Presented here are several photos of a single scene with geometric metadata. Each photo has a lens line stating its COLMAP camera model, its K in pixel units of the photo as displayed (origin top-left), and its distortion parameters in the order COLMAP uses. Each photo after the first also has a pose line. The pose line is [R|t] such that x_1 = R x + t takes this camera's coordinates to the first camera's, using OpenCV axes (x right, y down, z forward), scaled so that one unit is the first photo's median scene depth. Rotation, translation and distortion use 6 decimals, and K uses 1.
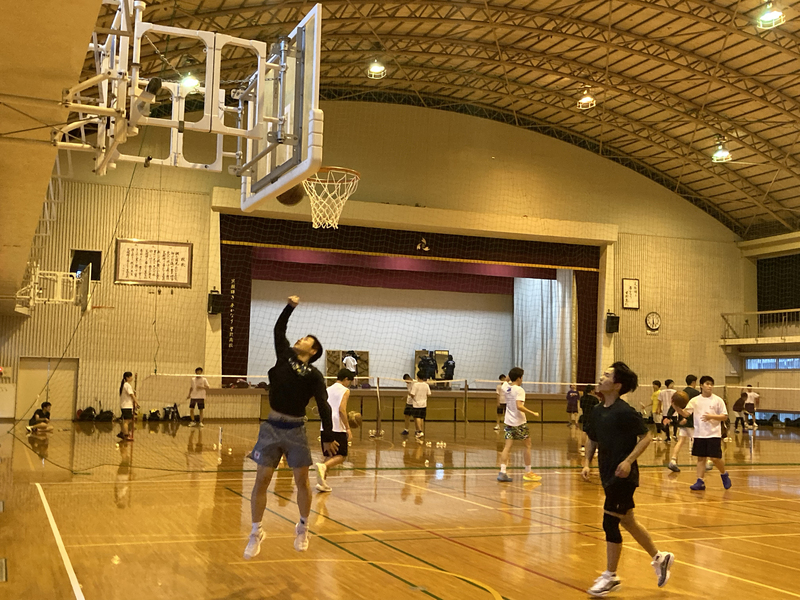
lens RADIAL K [[957.9, 0, 410.5], [0, 957.9, 291.4], [0, 0, 1]] dist [0.066919, -0.025089]
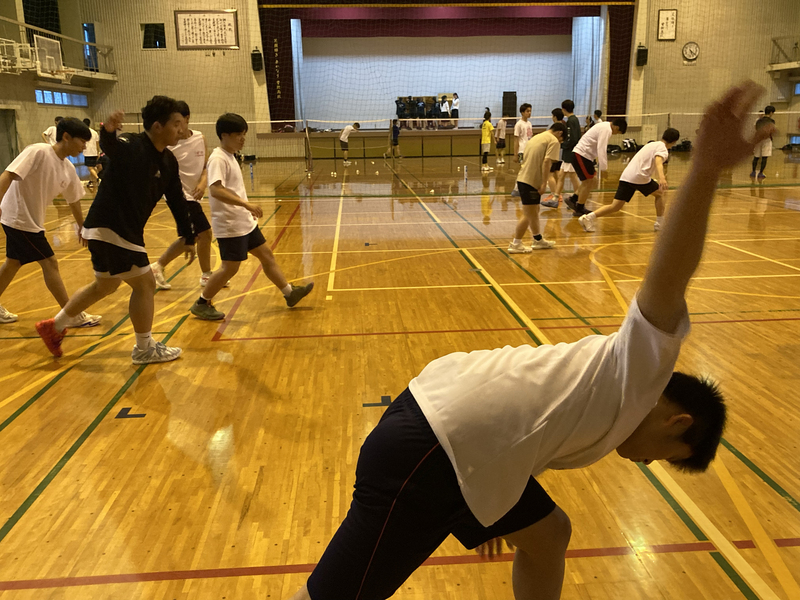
lens RADIAL K [[738.3, 0, 400.0], [0, 738.3, 300.0], [0, 0, 1]] dist [-0.006606, 0.016612]
pose [[0.949325, 0.035999, -0.312226, 0.263102], [0.067424, 0.946965, 0.314185, 0.017150], [0.306977, -0.319315, 0.896550, 0.129685]]
